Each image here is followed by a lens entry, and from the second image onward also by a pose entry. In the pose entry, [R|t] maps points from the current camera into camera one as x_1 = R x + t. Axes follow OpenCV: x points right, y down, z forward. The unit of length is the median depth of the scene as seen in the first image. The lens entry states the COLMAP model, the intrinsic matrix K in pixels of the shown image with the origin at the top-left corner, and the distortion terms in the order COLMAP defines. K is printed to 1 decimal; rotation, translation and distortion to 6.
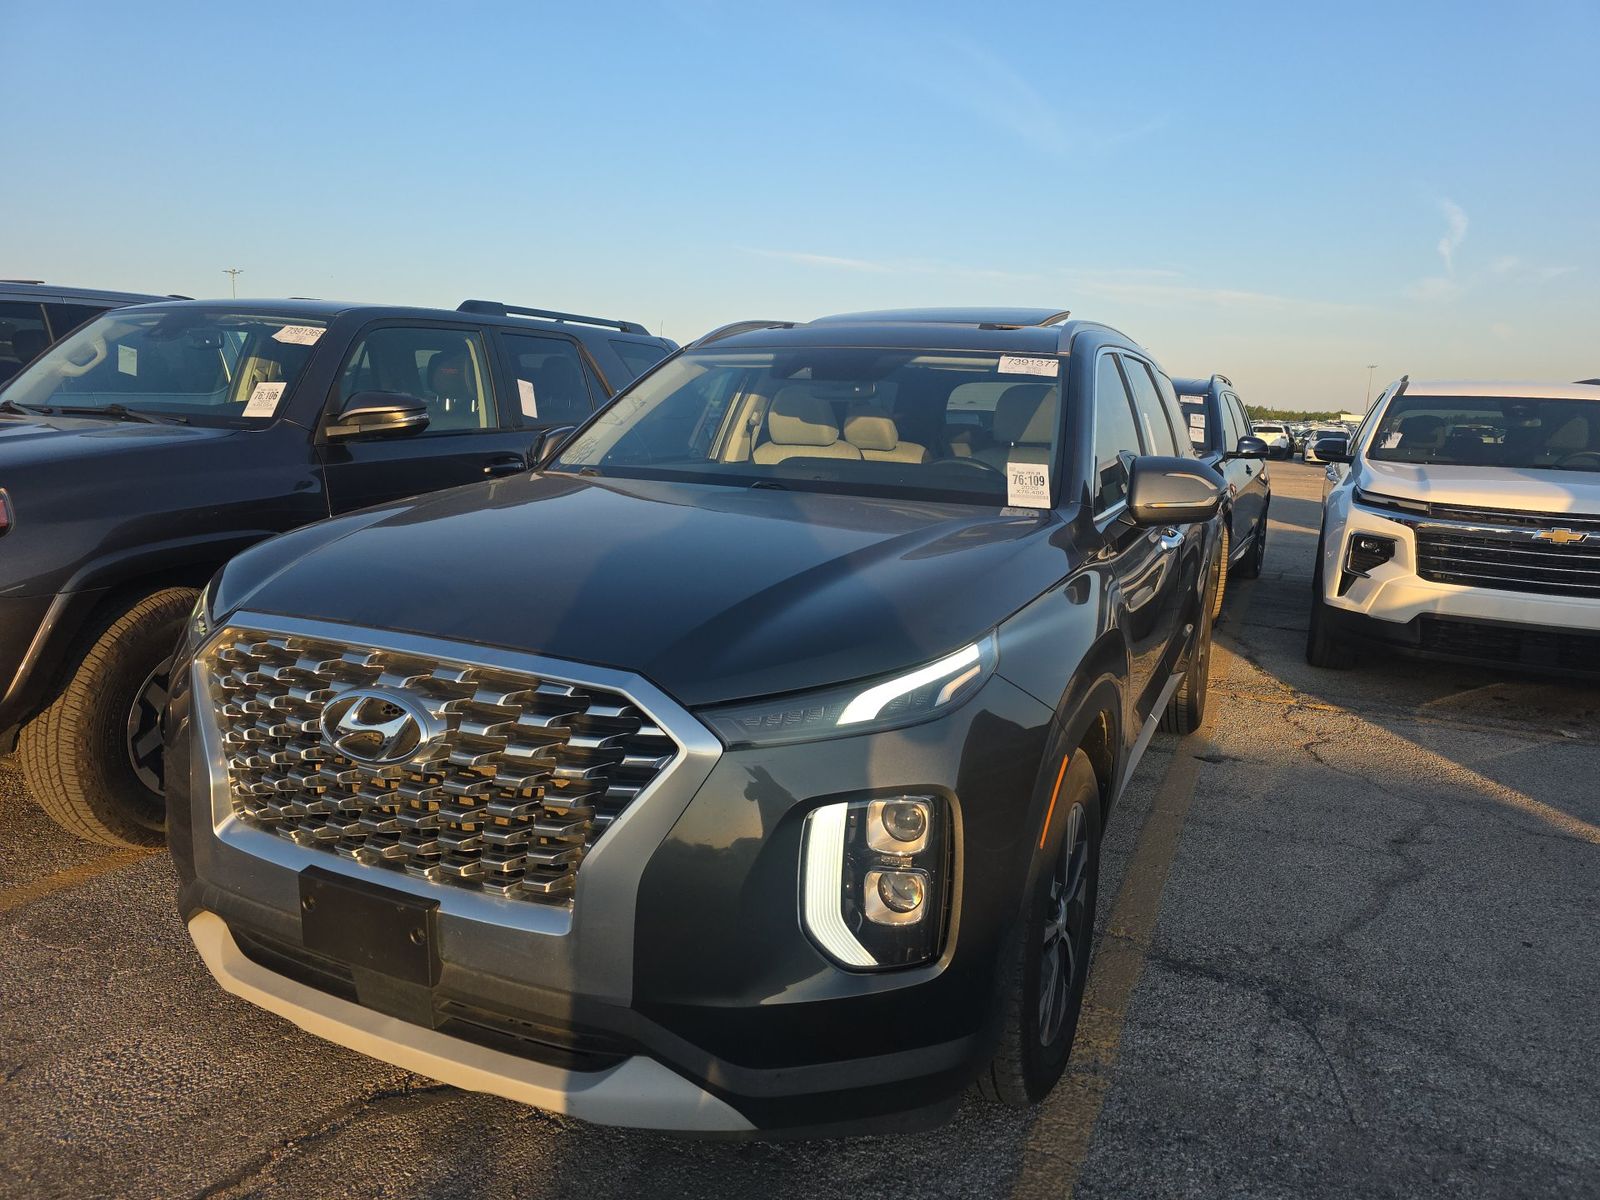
lens RADIAL K [[912.6, 0, 811.6], [0, 912.6, 635.3], [0, 0, 1]] dist [0.023126, -0.015882]
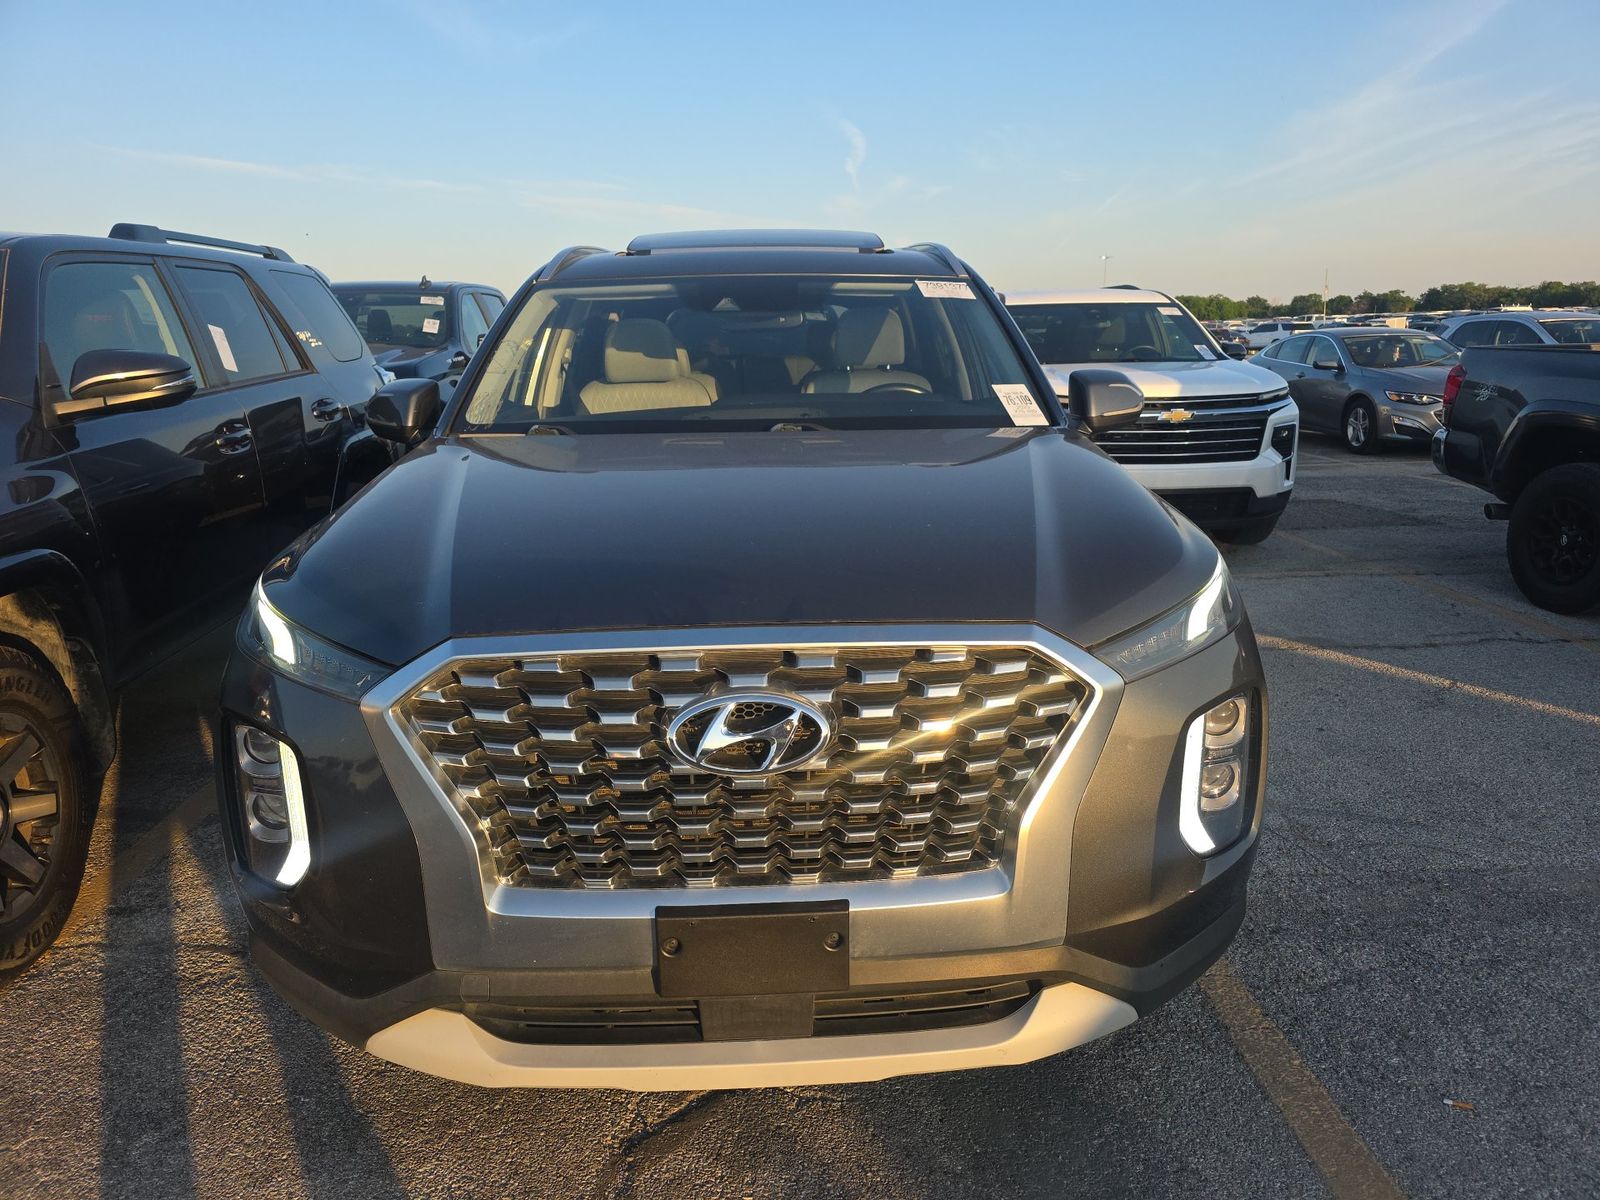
lens RADIAL K [[912.6, 0, 811.6], [0, 912.6, 635.3], [0, 0, 1]] dist [0.023126, -0.015882]
pose [[0.914252, -0.172931, 0.366385, -0.417669], [0.143494, 0.983922, 0.106339, -0.047047], [-0.378883, -0.044646, 0.924367, 0.090114]]
